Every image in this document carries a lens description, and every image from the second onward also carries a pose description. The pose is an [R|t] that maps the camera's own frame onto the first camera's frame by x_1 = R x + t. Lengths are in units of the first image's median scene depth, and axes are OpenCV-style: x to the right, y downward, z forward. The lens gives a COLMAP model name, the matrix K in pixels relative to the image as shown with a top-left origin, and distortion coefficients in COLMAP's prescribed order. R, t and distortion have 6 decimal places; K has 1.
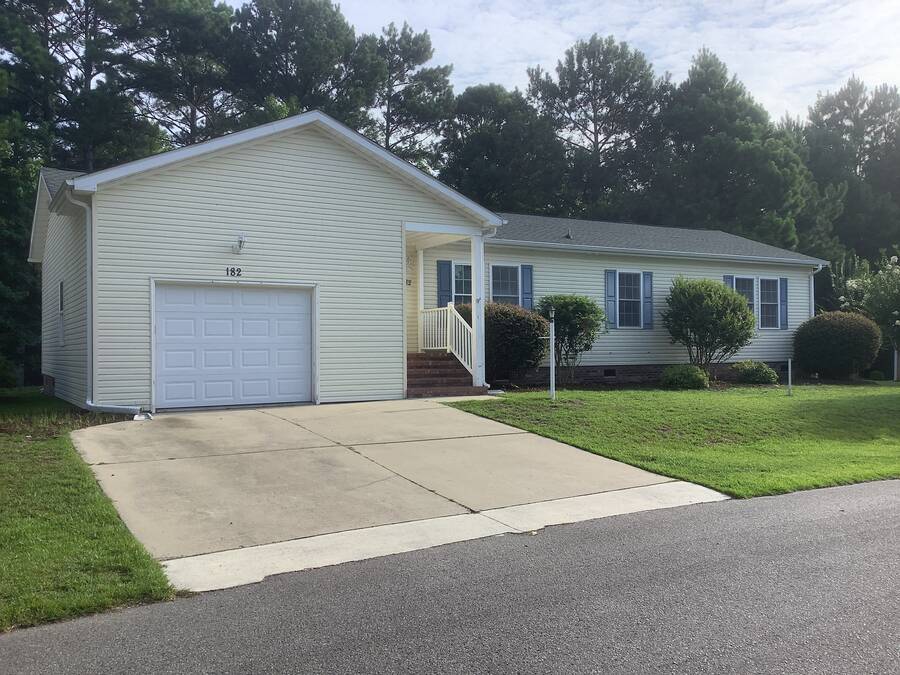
lens RADIAL K [[810.4, 0, 452.6], [0, 810.4, 341.6], [0, 0, 1]] dist [0.093963, -0.140405]
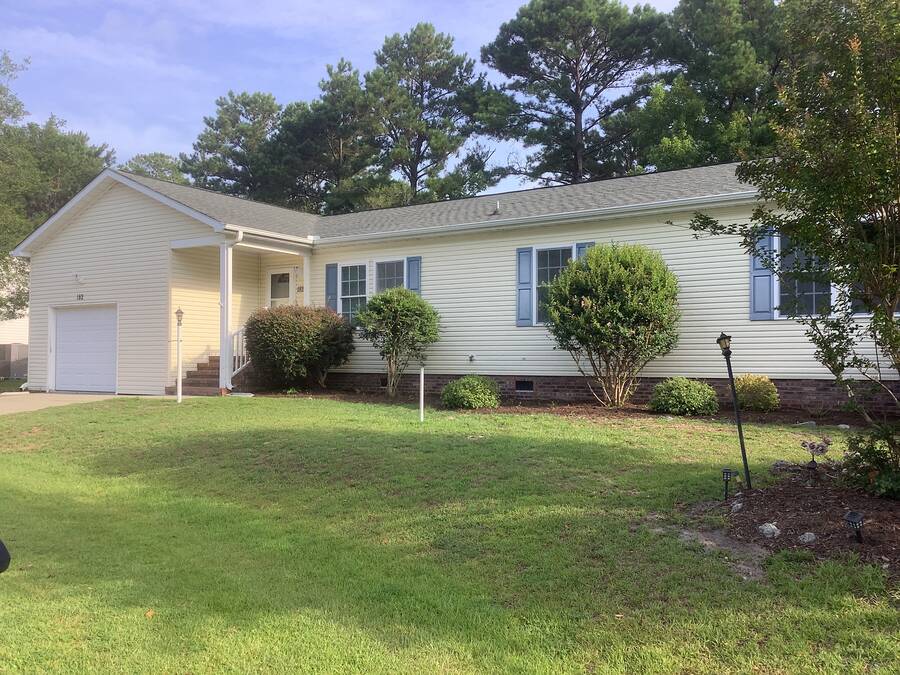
lens RADIAL K [[810.4, 0, 452.8], [0, 810.4, 334.5], [0, 0, 1]] dist [0.093963, -0.140405]
pose [[0.432882, -0.026184, -0.901070, 0.898266], [-0.002015, 0.999547, -0.030013, 0.015223], [0.901449, 0.014808, 0.432633, 0.665590]]
